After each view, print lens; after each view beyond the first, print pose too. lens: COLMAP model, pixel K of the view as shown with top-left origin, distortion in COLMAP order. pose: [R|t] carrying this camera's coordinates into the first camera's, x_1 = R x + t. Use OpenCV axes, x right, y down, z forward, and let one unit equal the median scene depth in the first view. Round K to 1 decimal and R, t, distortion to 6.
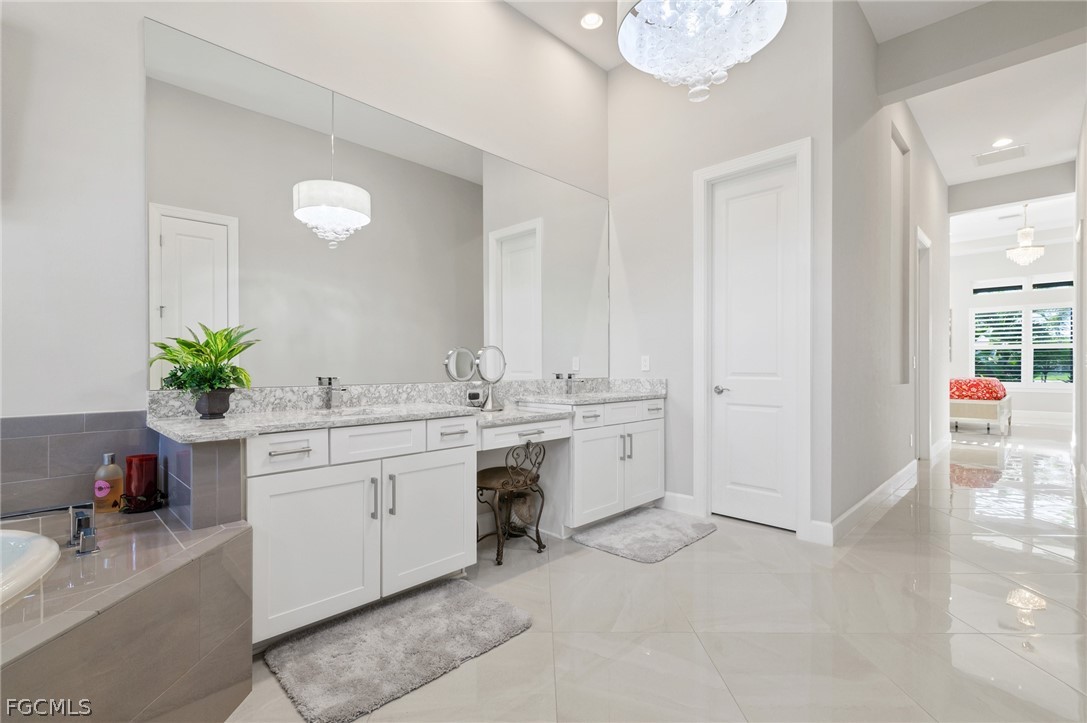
lens RADIAL K [[496.2, 0, 536.8], [0, 496.2, 360.8], [0, 0, 1]] dist [-0.001043, -0.000141]
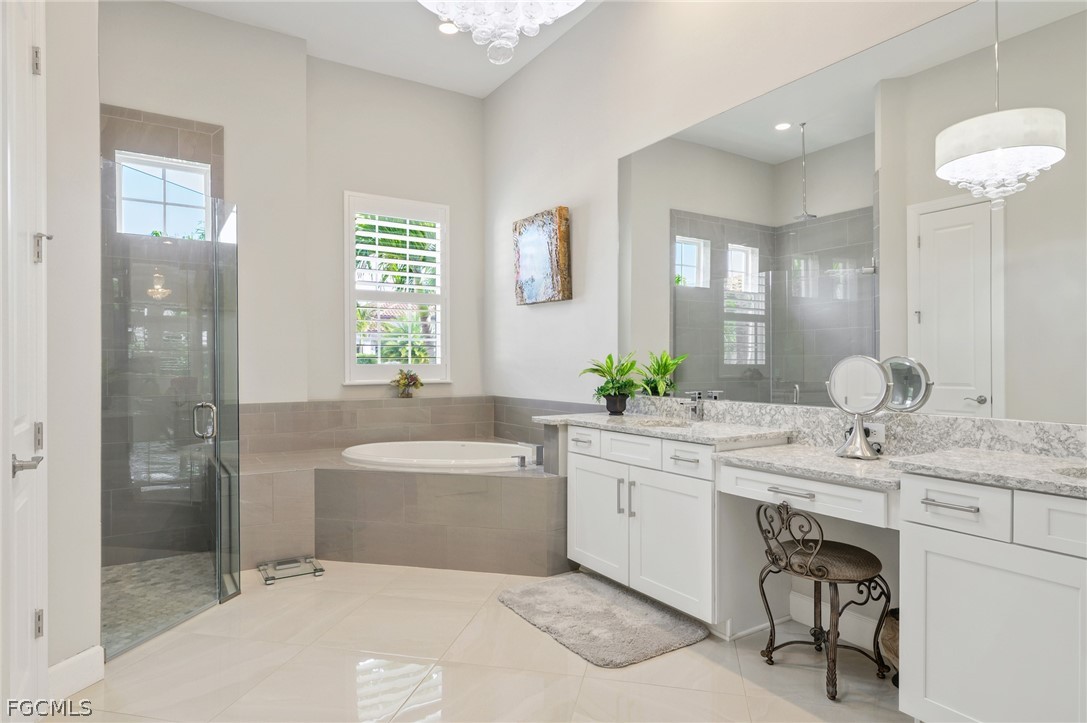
lens RADIAL K [[619.8, 0, 539.0], [0, 619.8, 366.0], [0, 0, 1]] dist [-0.012998, -0.002408]
pose [[-0.221187, 0.004669, -0.975220, 0.870718], [0.008945, 0.999956, 0.002758, -0.025287], [0.975190, -0.008113, -0.221219, 0.878624]]
